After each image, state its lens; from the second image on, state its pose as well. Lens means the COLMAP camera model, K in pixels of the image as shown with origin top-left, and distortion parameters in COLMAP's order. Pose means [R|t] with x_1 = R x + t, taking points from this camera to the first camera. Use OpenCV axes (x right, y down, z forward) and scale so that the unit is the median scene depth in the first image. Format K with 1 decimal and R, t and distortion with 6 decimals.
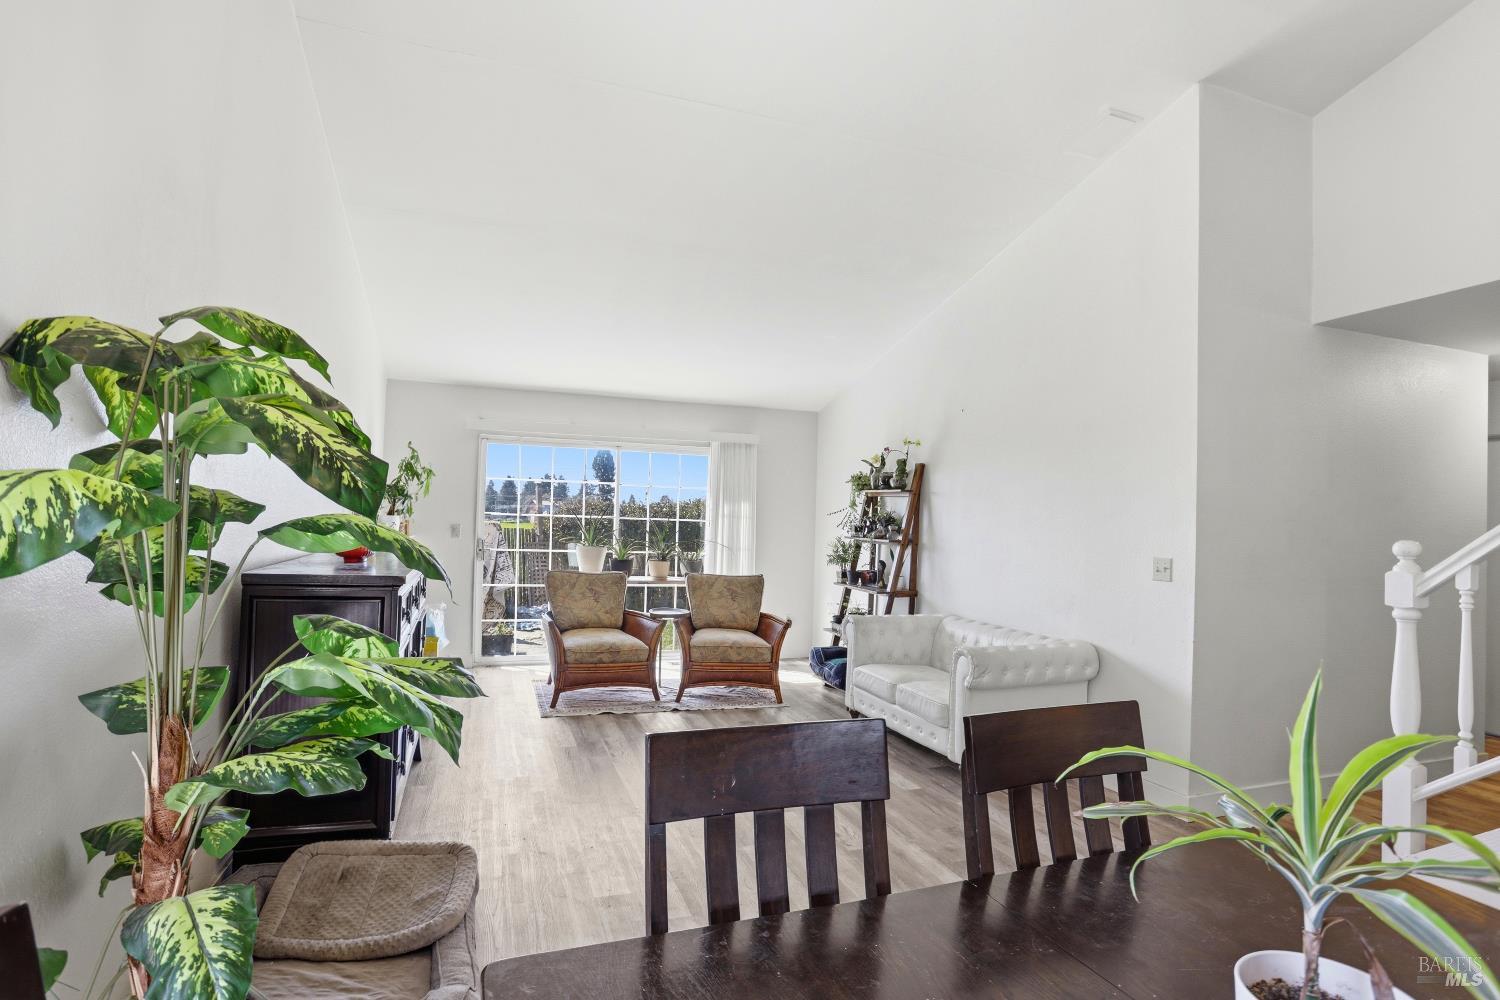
lens RADIAL K [[774.3, 0, 747.7], [0, 774.3, 503.6], [0, 0, 1]] dist [-0.057651, 0.021110]
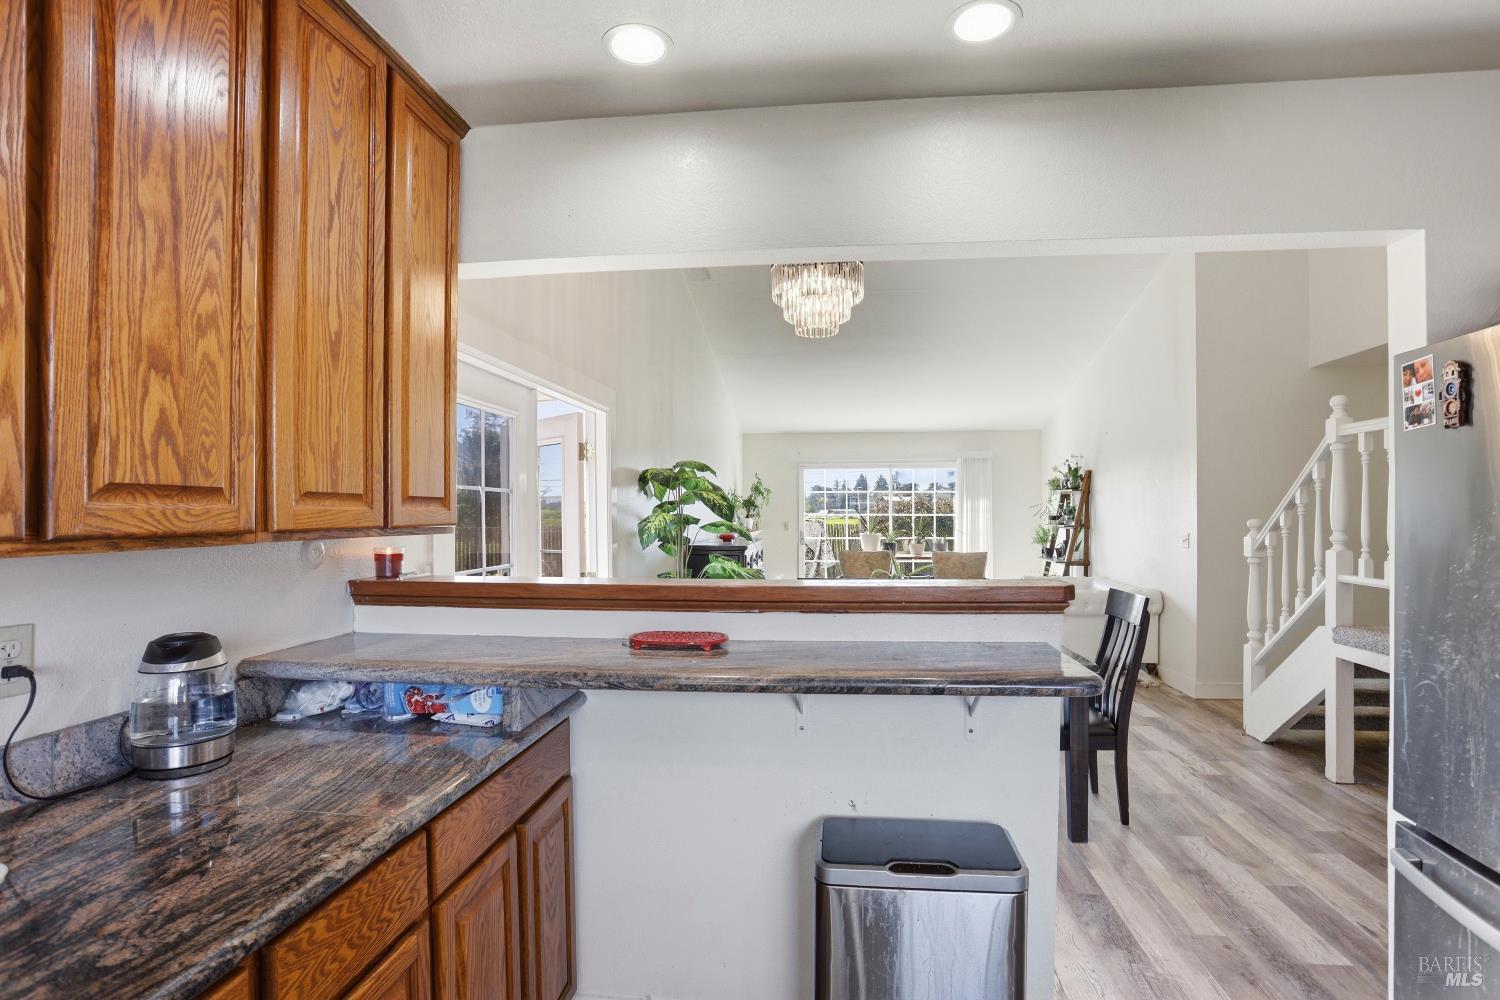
lens RADIAL K [[742.8, 0, 753.6], [0, 742.8, 488.9], [0, 0, 1]] dist [-0.067888, 0.019014]
pose [[0.903747, -0.044945, -0.425701, 0.238843], [0.039233, 0.998984, -0.022181, -0.012133], [0.426265, 0.003344, 0.904592, -0.458810]]
